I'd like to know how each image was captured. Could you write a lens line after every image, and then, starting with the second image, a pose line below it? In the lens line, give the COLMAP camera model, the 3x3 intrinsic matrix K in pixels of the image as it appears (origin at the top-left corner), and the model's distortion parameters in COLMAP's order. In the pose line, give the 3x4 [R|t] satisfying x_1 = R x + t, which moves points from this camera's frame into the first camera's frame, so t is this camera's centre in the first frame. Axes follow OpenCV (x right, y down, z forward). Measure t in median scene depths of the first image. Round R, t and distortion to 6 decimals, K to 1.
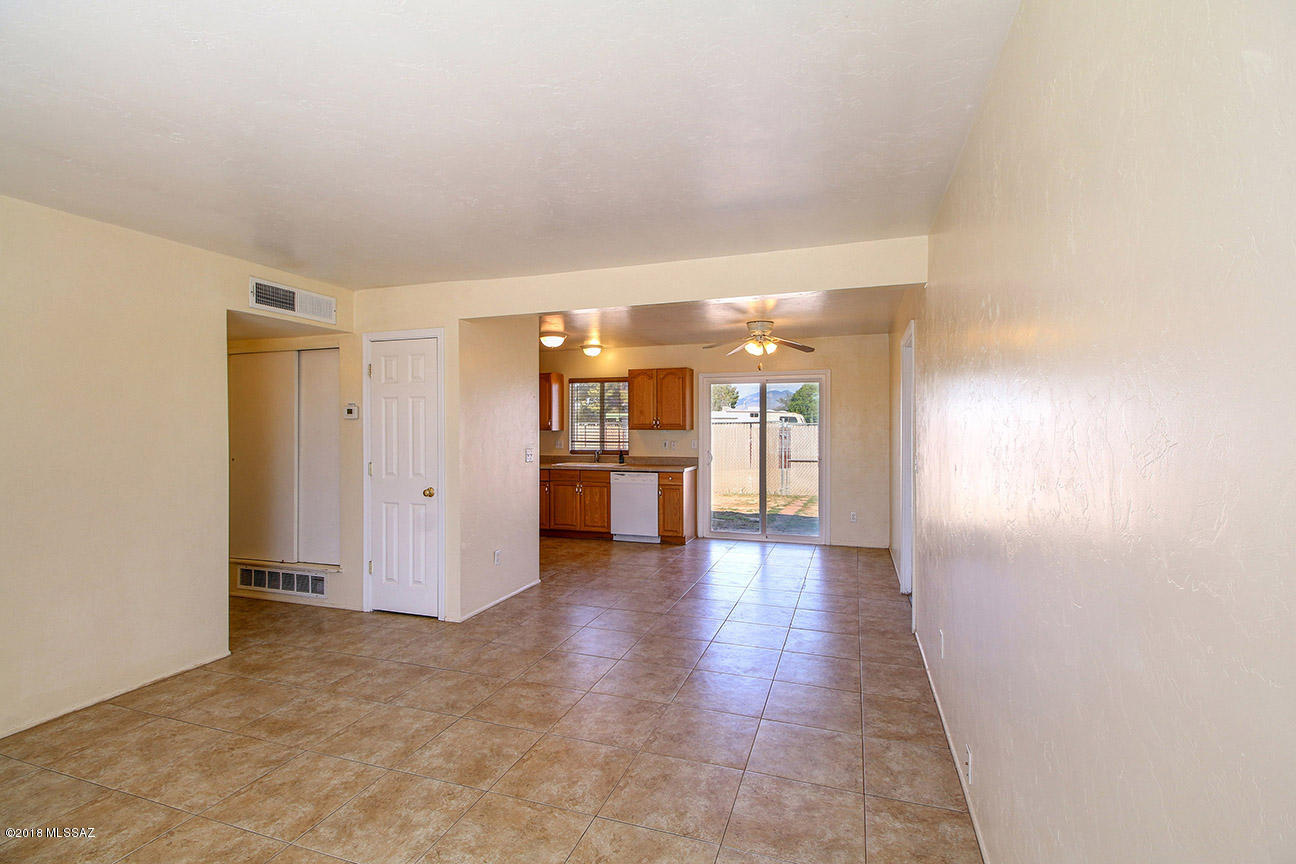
lens RADIAL K [[594.6, 0, 646.5], [0, 594.6, 426.8], [0, 0, 1]] dist [0.020707, -0.007510]
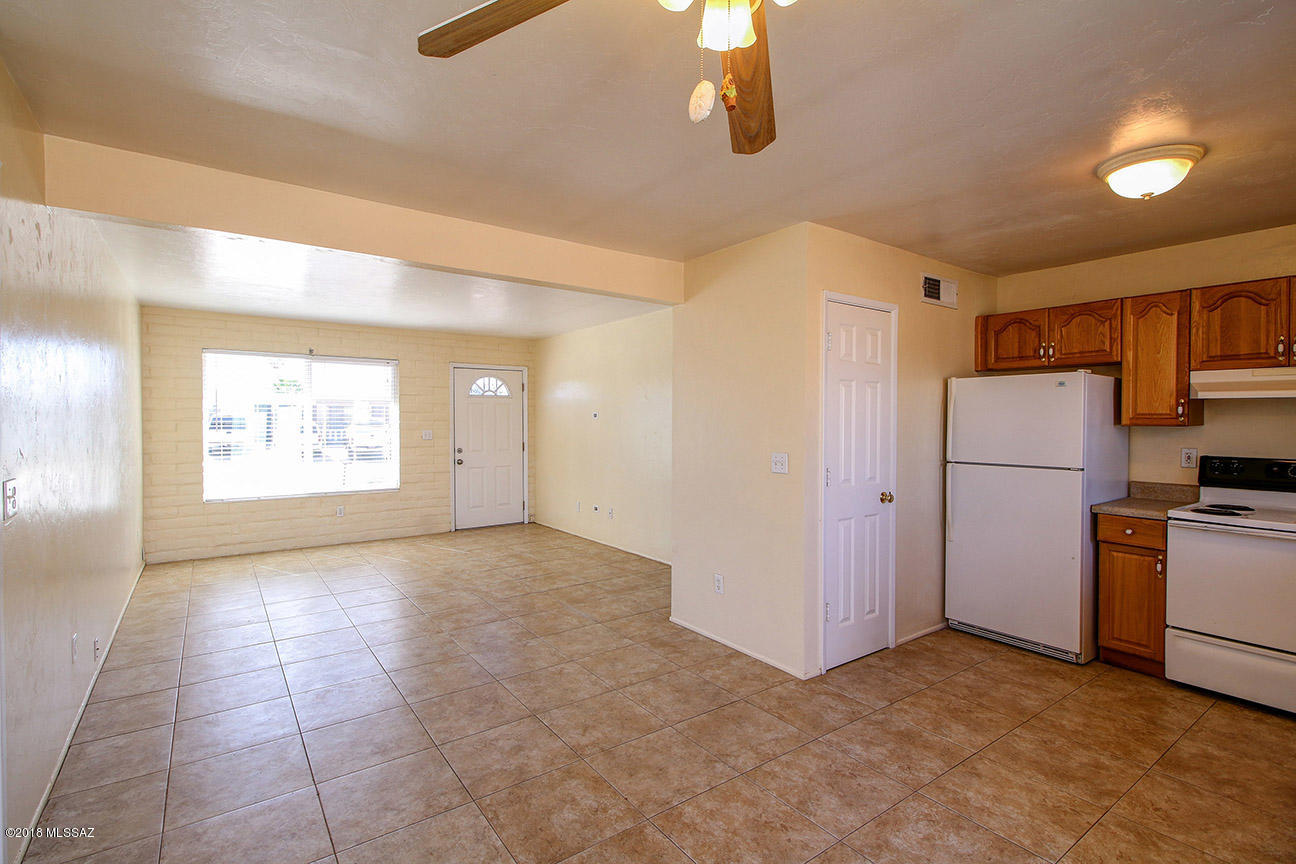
lens RADIAL K [[594.6, 0, 637.8], [0, 594.6, 434.0], [0, 0, 1]] dist [0.020707, -0.007510]
pose [[-0.579332, 0.021909, -0.814797, 0.513393], [0.000859, 0.999655, 0.026269, 0.001229], [0.815091, 0.014519, -0.579151, 1.563920]]
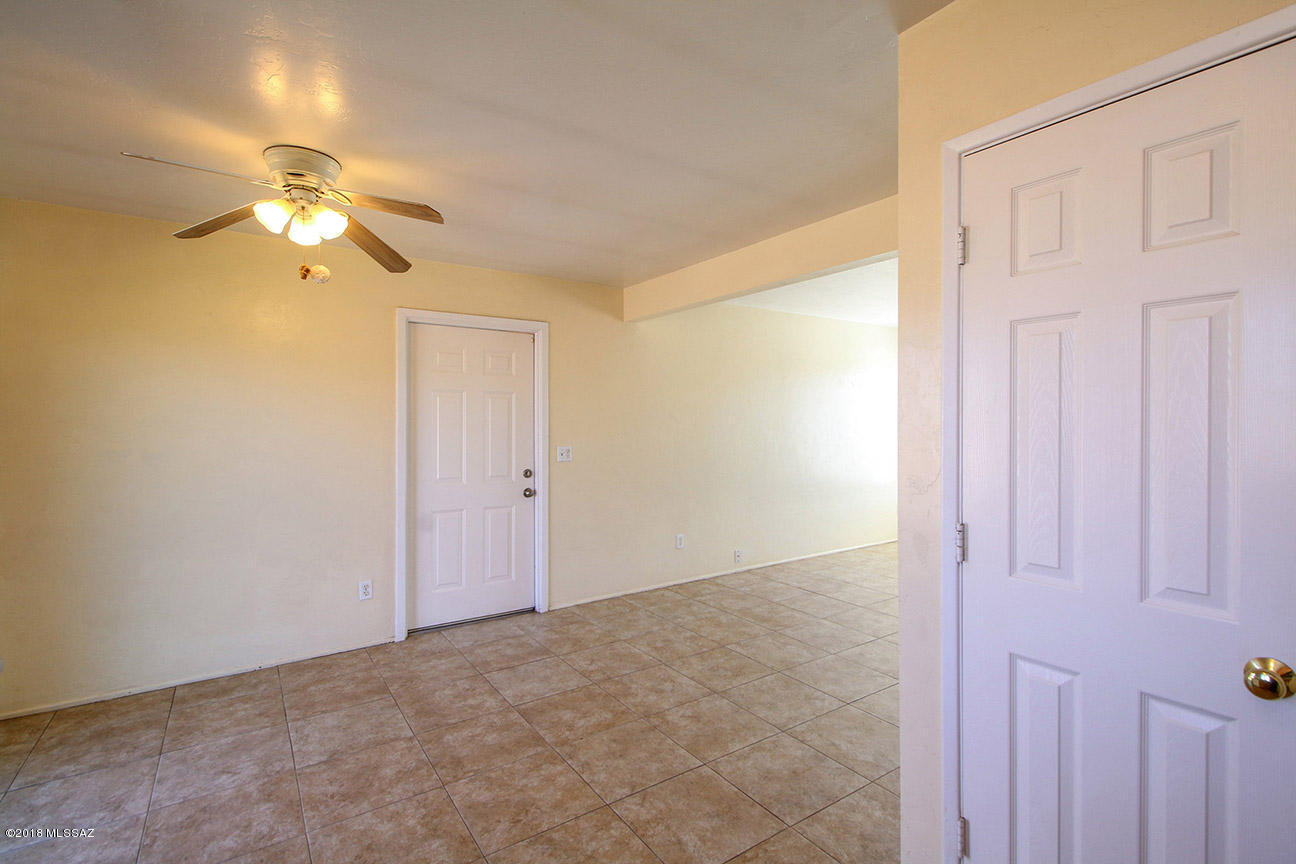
lens RADIAL K [[594.6, 0, 653.2], [0, 594.6, 428.0], [0, 0, 1]] dist [0.020707, -0.007510]
pose [[-0.810349, 0.002215, 0.585943, -0.334244], [0.007749, 0.999946, 0.006937, 0.007019], [-0.585896, 0.010162, -0.810323, 1.715945]]
